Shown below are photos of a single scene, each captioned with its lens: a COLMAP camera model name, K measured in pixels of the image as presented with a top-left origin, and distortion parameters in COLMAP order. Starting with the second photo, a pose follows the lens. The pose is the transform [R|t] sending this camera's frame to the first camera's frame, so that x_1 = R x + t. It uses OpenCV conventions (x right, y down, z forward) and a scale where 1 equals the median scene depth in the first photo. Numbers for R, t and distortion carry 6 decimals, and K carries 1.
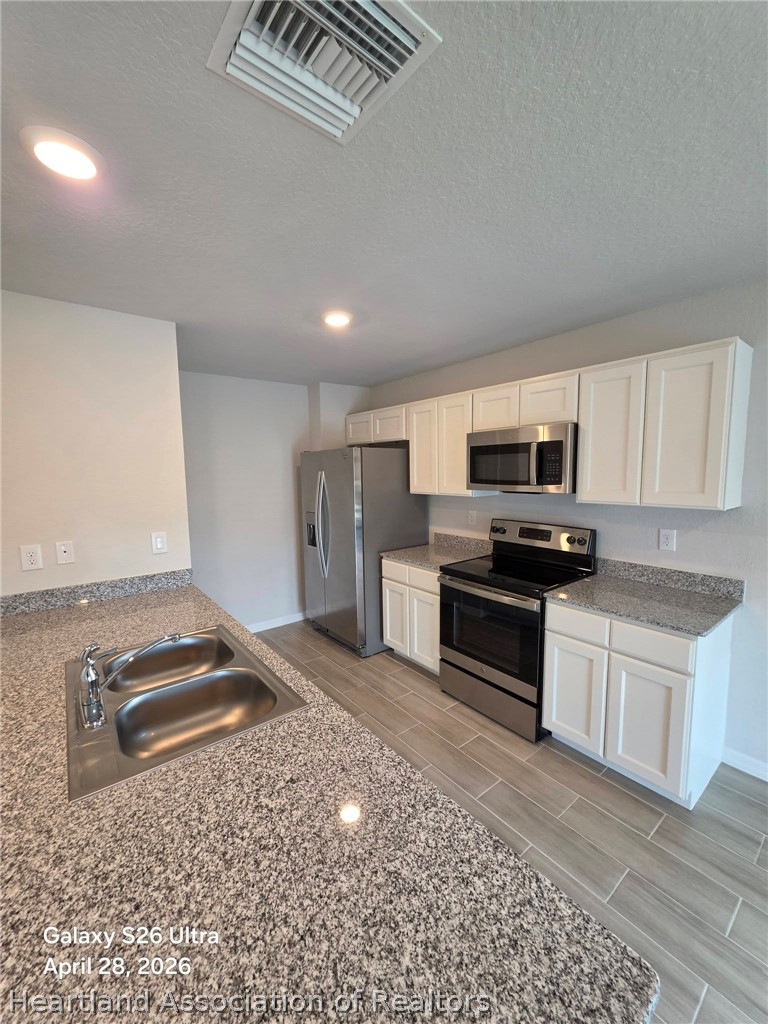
lens RADIAL K [[415.1, 0, 386.5], [0, 415.1, 512.3], [0, 0, 1]] dist [-0.000254, -0.000005]
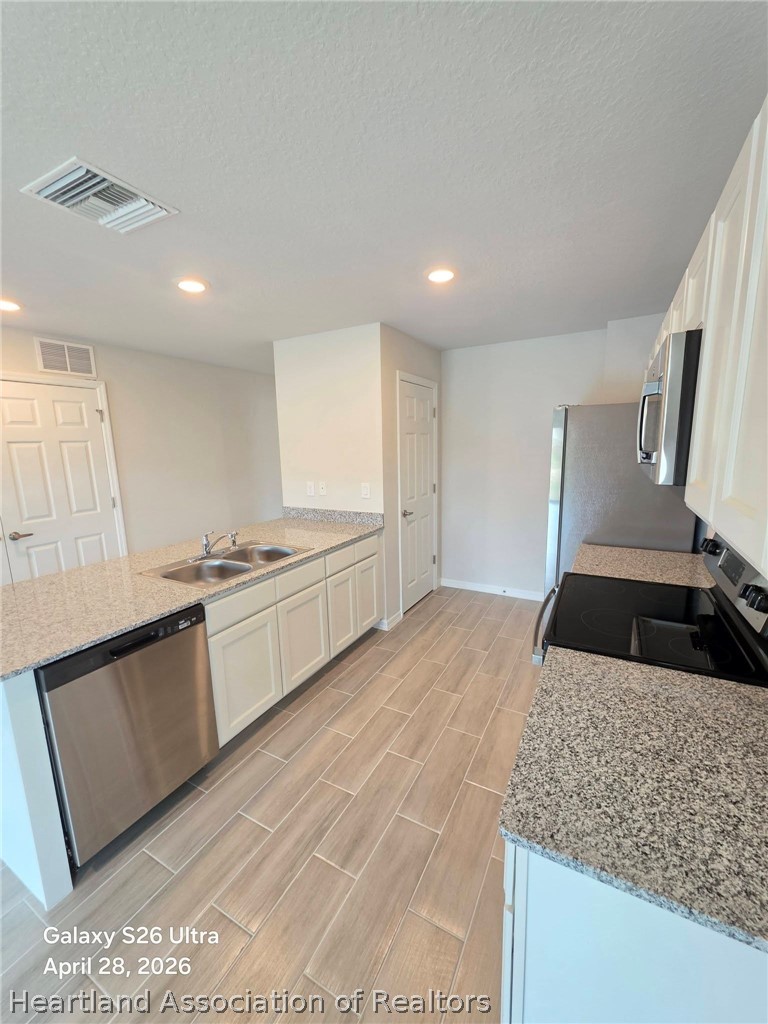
lens RADIAL K [[409.3, 0, 384.0], [0, 409.3, 512.0], [0, 0, 1]] dist [-0.002292, -0.000129]
pose [[0.390040, 0.162549, -0.906337, 0.769490], [-0.083037, 0.986494, 0.141190, -0.058777], [0.917046, 0.020190, 0.398270, 0.526503]]
